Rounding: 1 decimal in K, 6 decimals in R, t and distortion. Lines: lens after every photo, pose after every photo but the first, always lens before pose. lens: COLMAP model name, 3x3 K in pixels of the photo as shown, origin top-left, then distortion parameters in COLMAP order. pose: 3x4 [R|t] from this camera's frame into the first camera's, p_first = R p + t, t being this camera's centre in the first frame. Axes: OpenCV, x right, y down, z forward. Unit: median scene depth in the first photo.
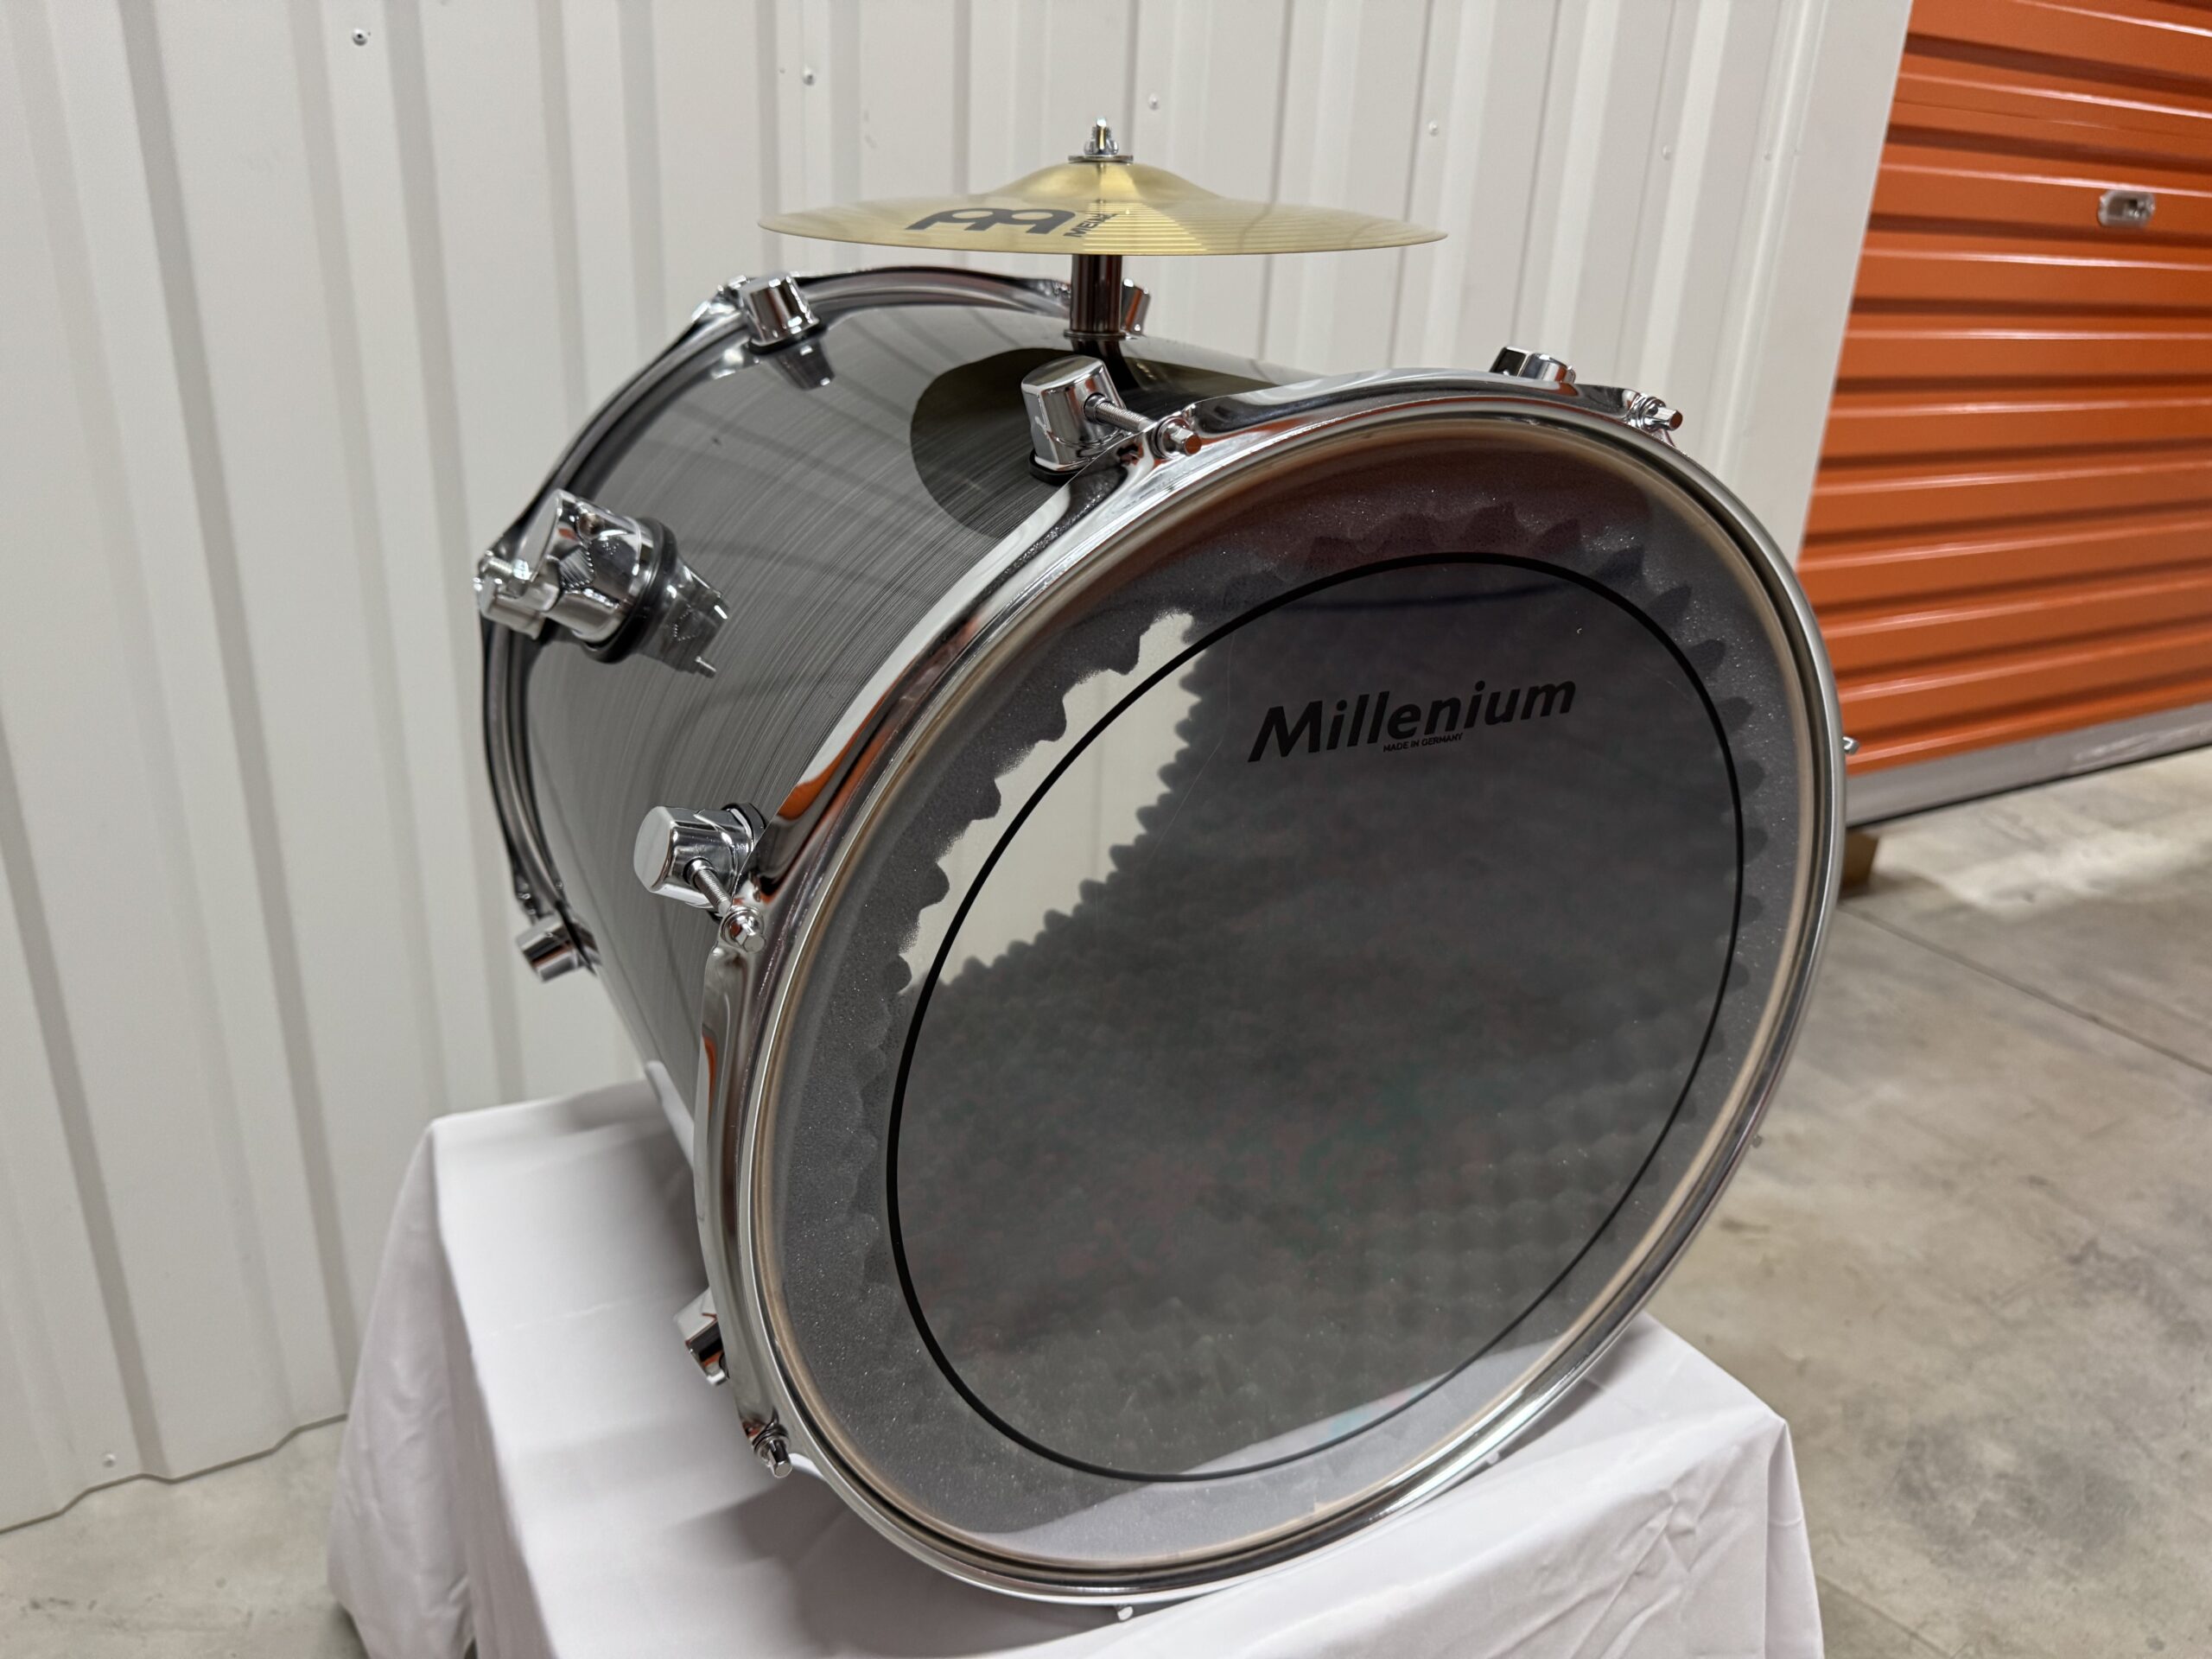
lens RADIAL K [[1626.0, 0, 1105.9], [0, 1626.0, 872.4], [0, 0, 1]] dist [-0.030895, -0.001901]
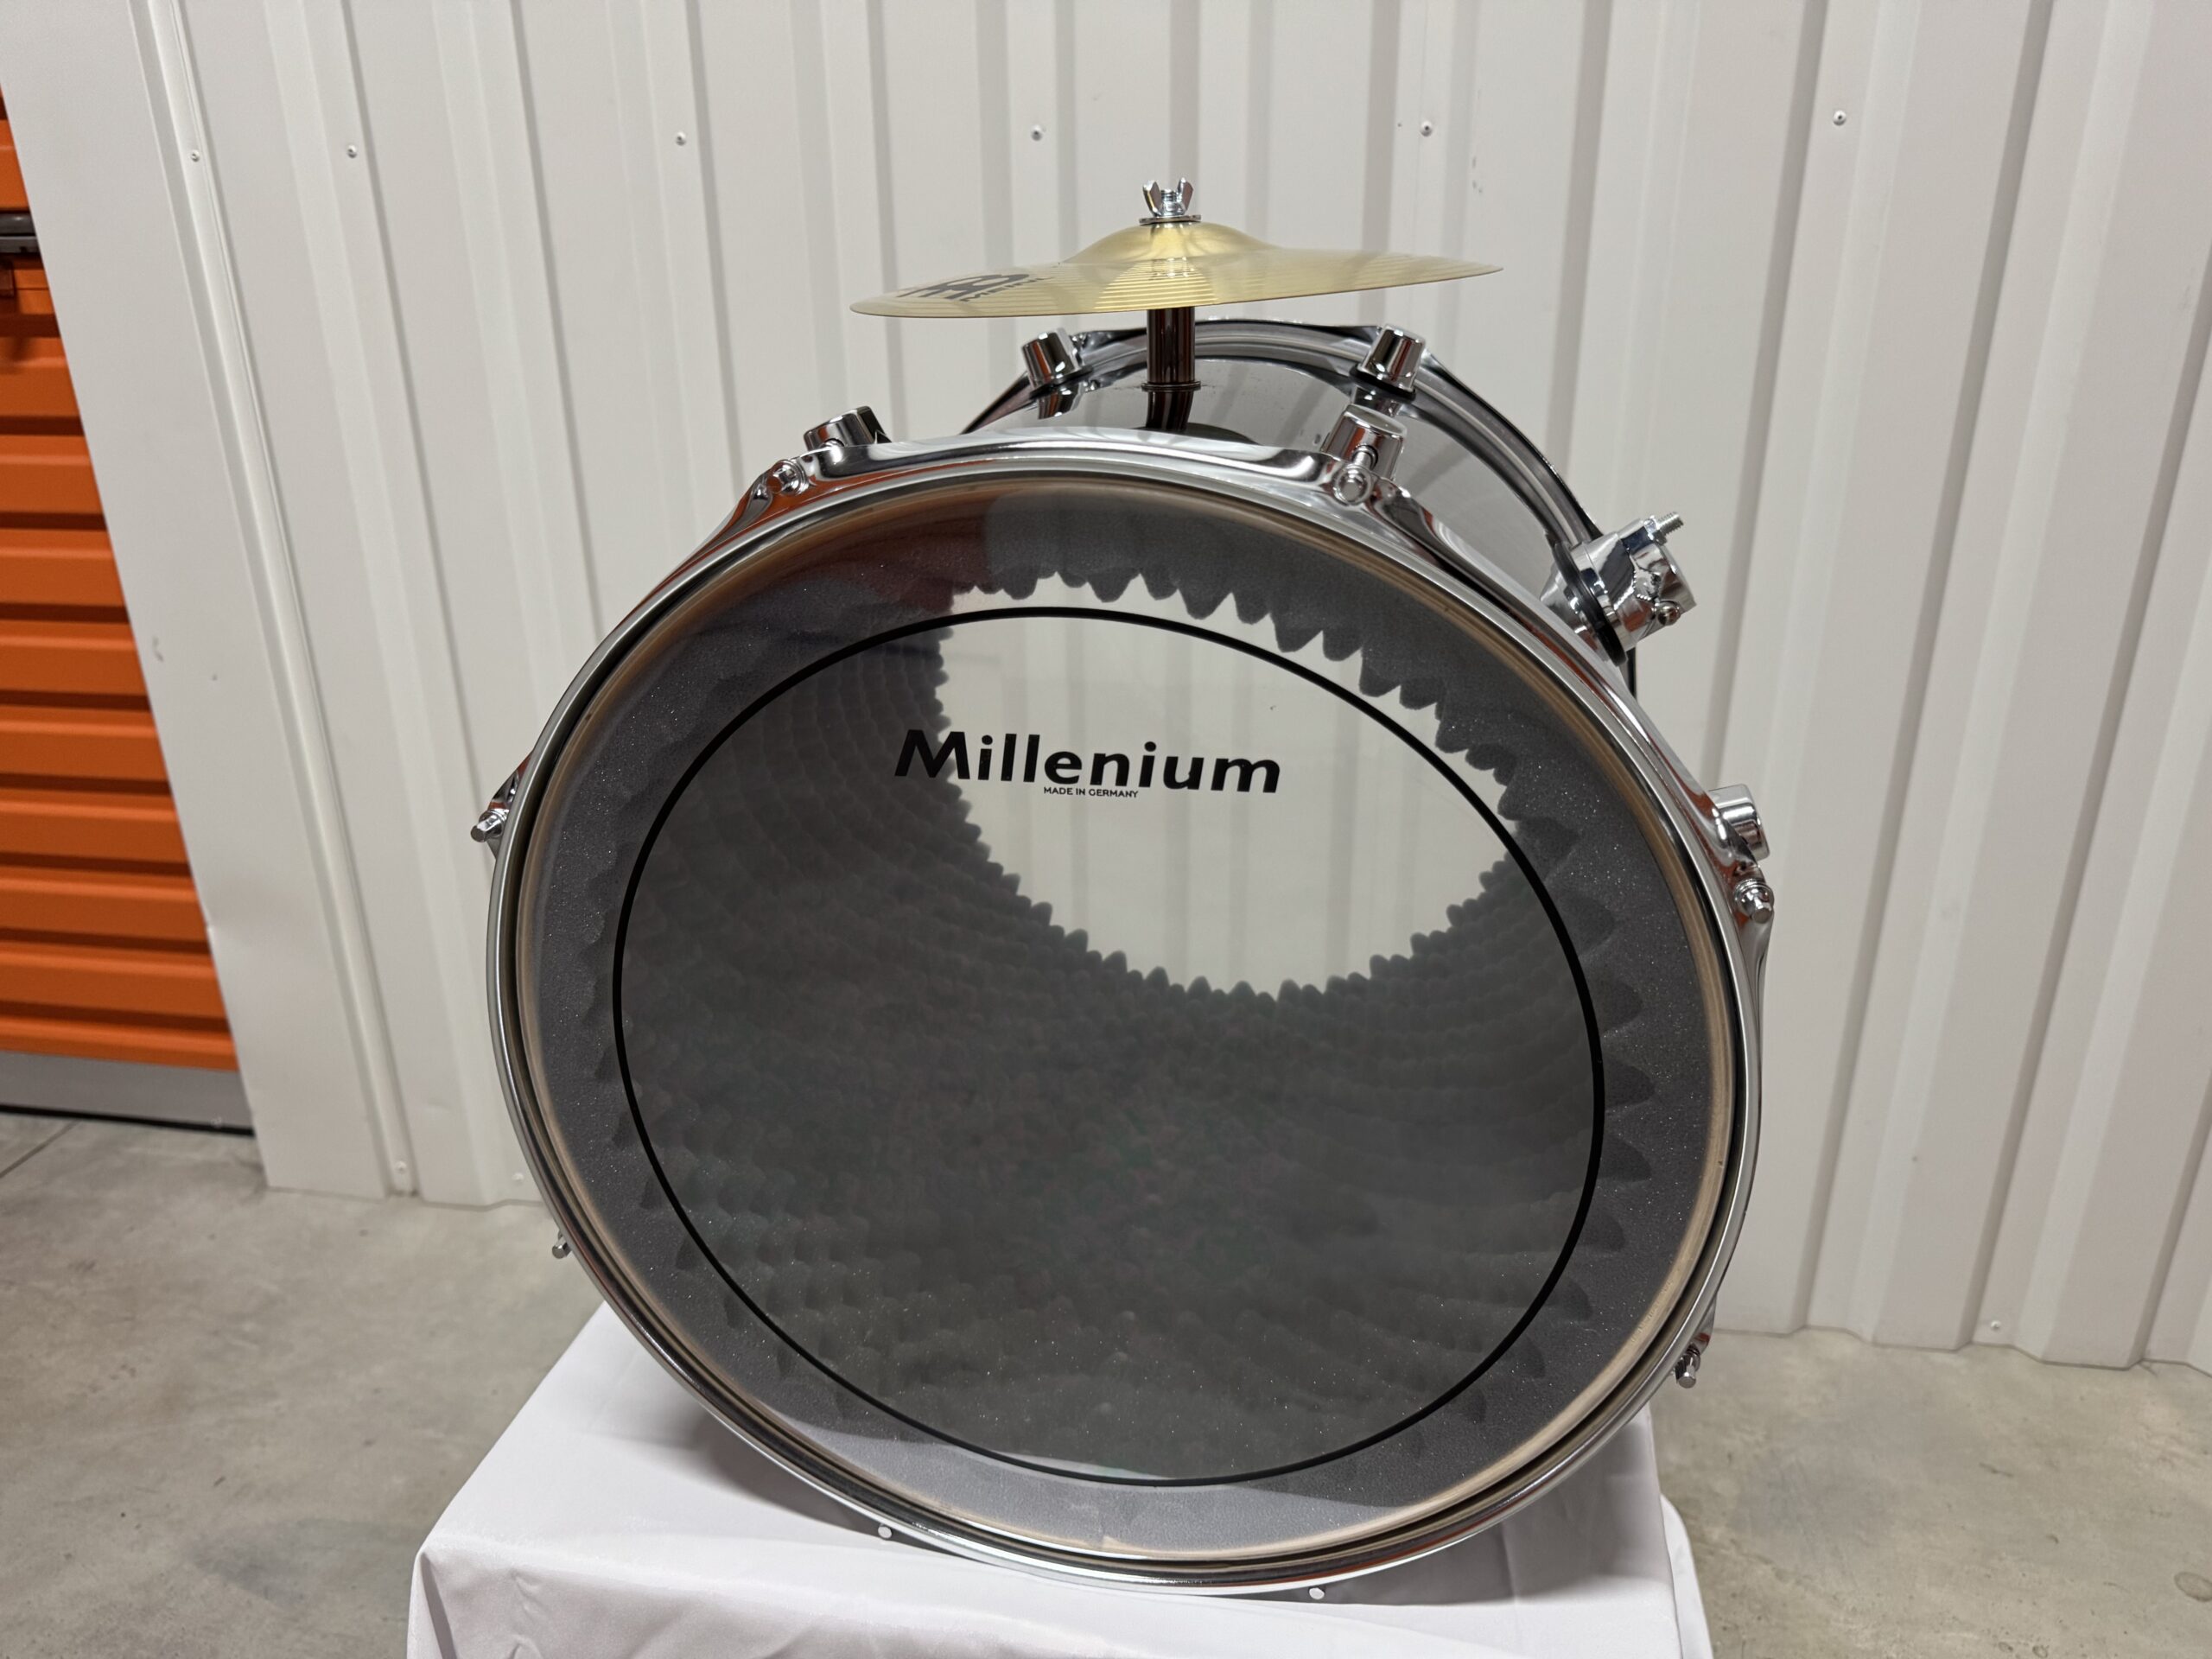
lens RADIAL K [[1559.2, 0, 1106.0], [0, 1559.2, 829.5], [0, 0, 1]] dist [-0.010244, -0.004815]
pose [[0.746713, 0.189920, -0.637456, 0.811793], [-0.207783, 0.977012, 0.047690, -0.104453], [0.631859, 0.096841, 0.769009, 0.267894]]
